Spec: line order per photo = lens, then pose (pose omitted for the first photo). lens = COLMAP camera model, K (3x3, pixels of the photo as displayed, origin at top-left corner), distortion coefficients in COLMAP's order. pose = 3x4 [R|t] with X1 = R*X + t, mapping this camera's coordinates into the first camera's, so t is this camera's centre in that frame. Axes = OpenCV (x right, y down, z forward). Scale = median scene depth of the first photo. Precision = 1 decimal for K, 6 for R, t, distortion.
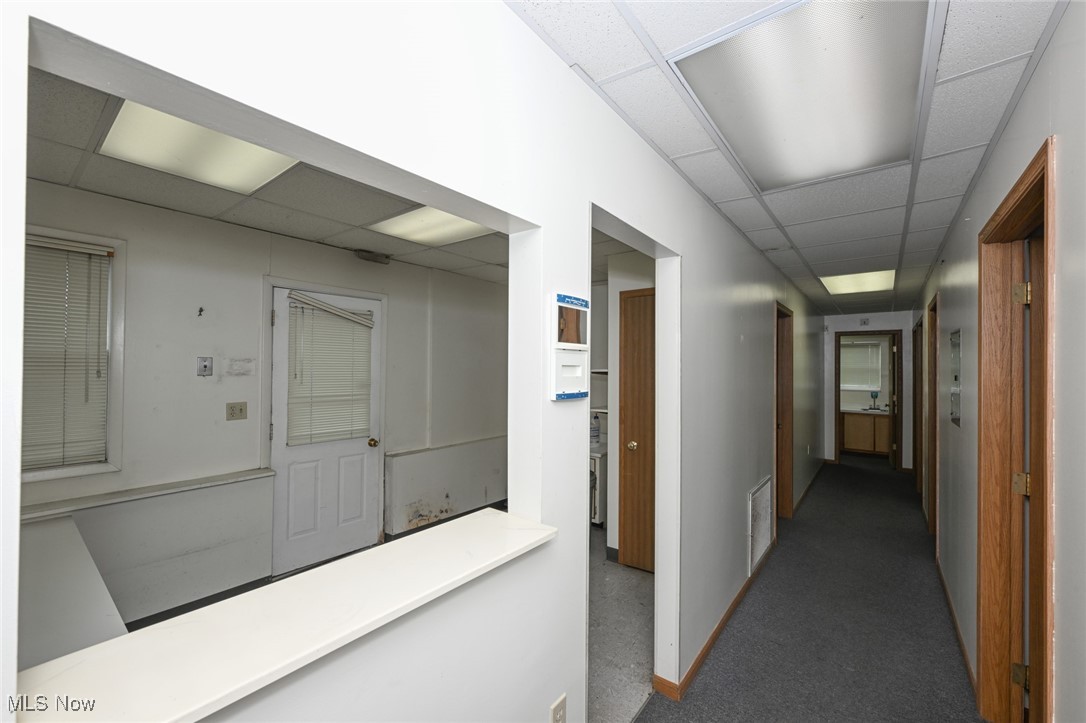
lens RADIAL K [[428.4, 0, 549.3], [0, 428.4, 364.7], [0, 0, 1]] dist [-0.000068, -0.000160]
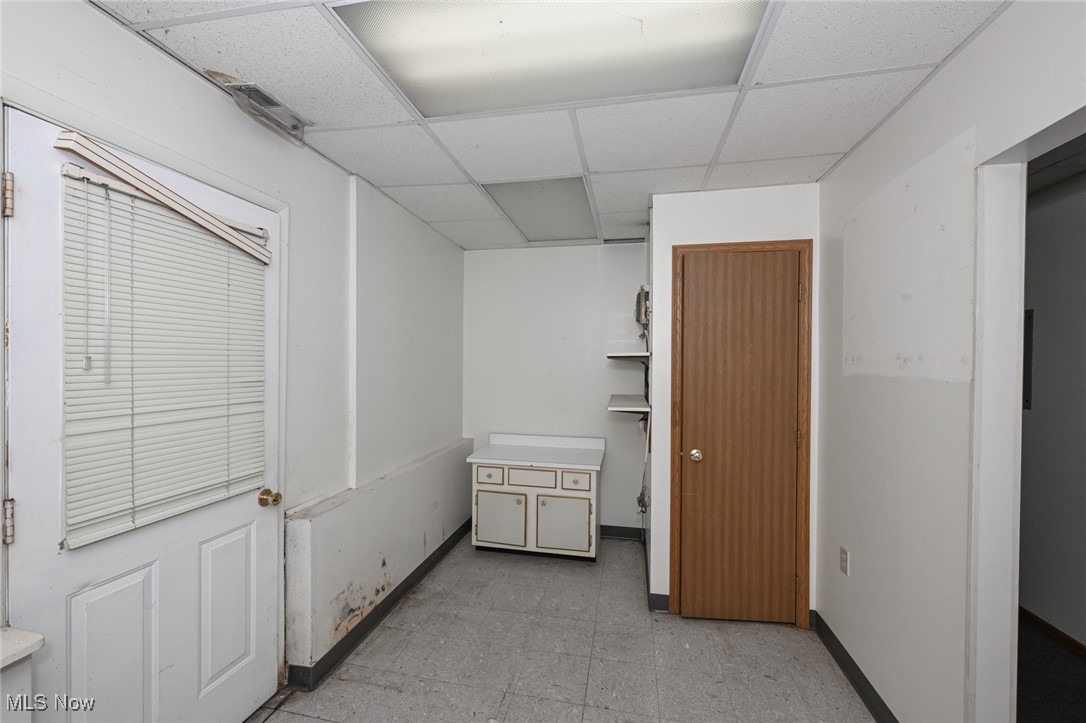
lens RADIAL K [[428.4, 0, 535.7], [0, 428.4, 365.2], [0, 0, 1]] dist [-0.000068, -0.000160]
pose [[0.902207, -0.006966, 0.431246, -0.349246], [-0.003173, 0.999735, 0.022787, 0.016183], [-0.431291, -0.021927, 0.901946, 0.427044]]
